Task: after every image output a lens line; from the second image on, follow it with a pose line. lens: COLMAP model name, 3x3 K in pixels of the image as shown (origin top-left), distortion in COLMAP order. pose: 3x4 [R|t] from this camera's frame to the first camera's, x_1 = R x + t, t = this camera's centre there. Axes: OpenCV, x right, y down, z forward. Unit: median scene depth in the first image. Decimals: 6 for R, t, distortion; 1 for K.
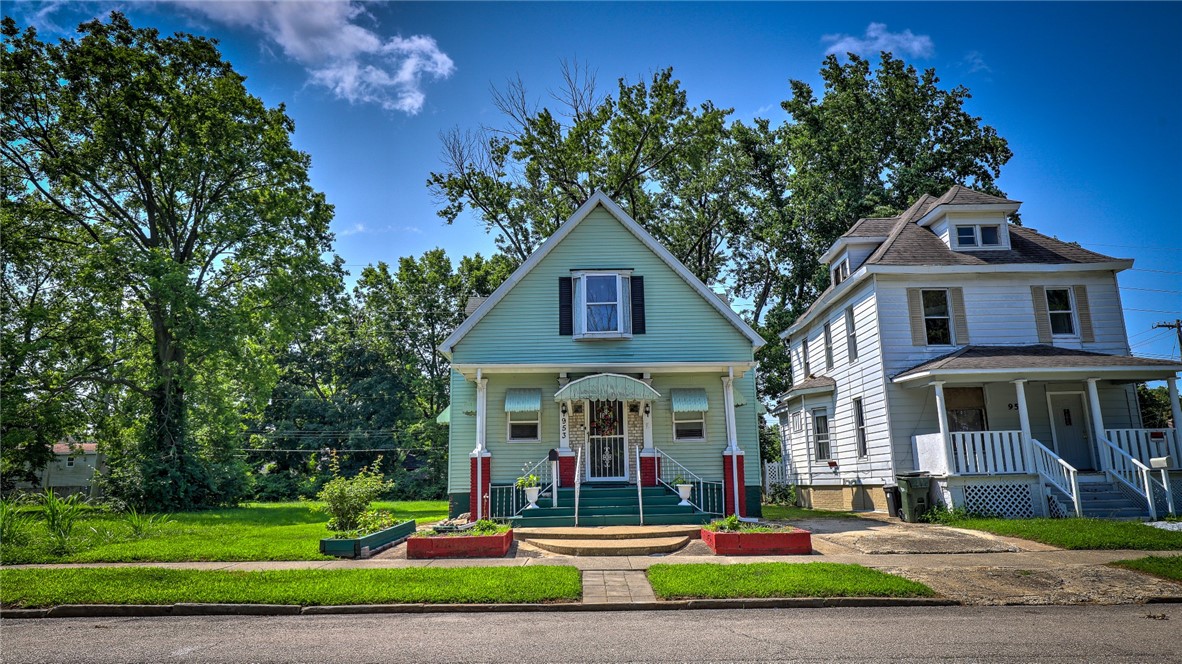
lens RADIAL K [[743.5, 0, 606.6], [0, 743.5, 328.5], [0, 0, 1]] dist [0.000995, 0.001017]
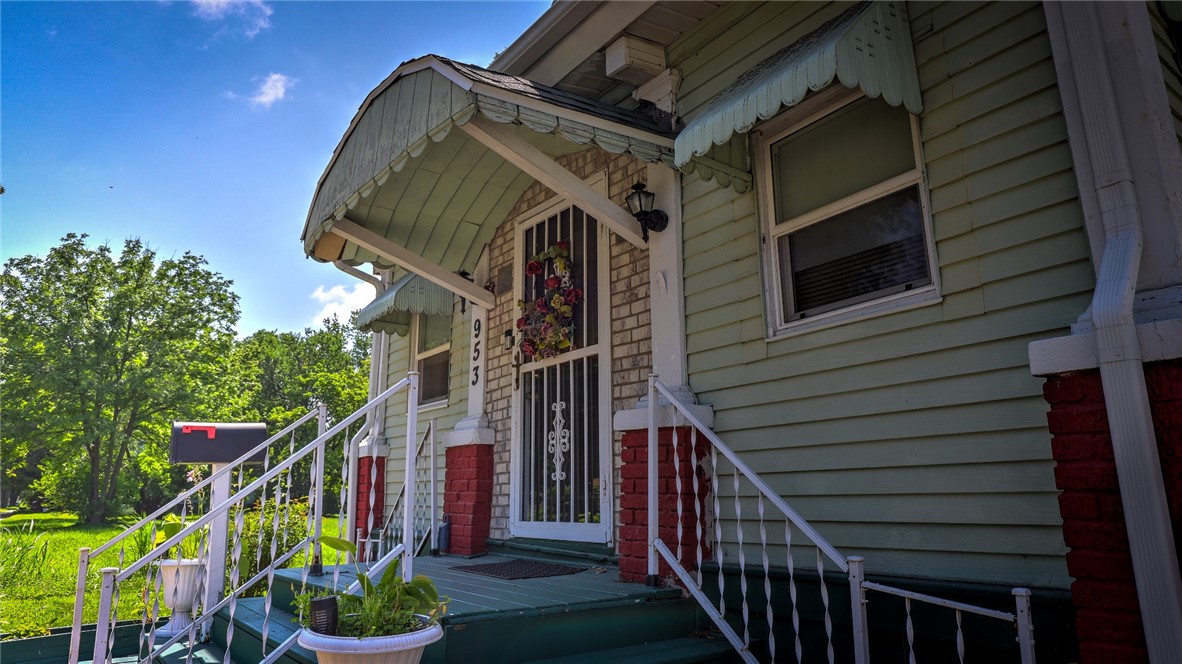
lens RADIAL K [[743.5, 0, 606.6], [0, 743.5, 328.5], [0, 0, 1]] dist [0.000995, 0.001017]
pose [[0.577490, -0.171628, -0.798154, 0.212989], [0.166241, 0.981891, -0.090857, 0.160413], [0.799293, -0.080217, 0.595564, 0.863539]]
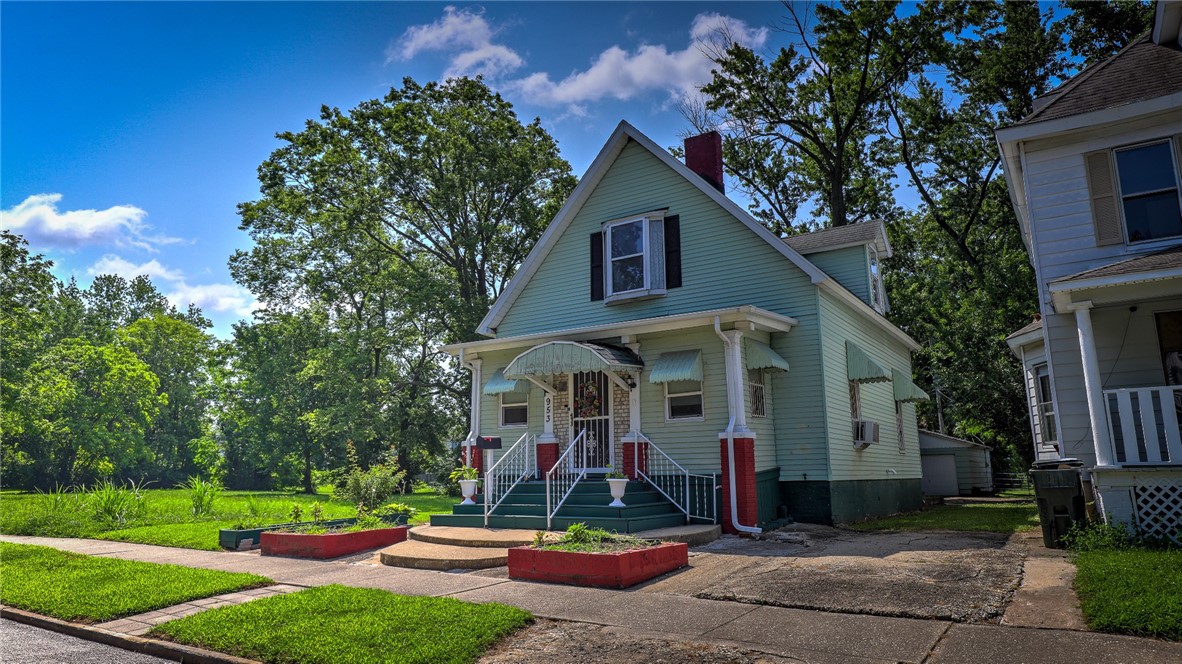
lens RADIAL K [[743.5, 0, 606.6], [0, 743.5, 328.5], [0, 0, 1]] dist [0.000995, 0.001017]
pose [[0.827605, -0.100153, -0.552304, 0.473080], [0.109464, 0.993859, -0.016195, 0.062787], [0.550534, -0.047054, 0.833486, 0.336252]]
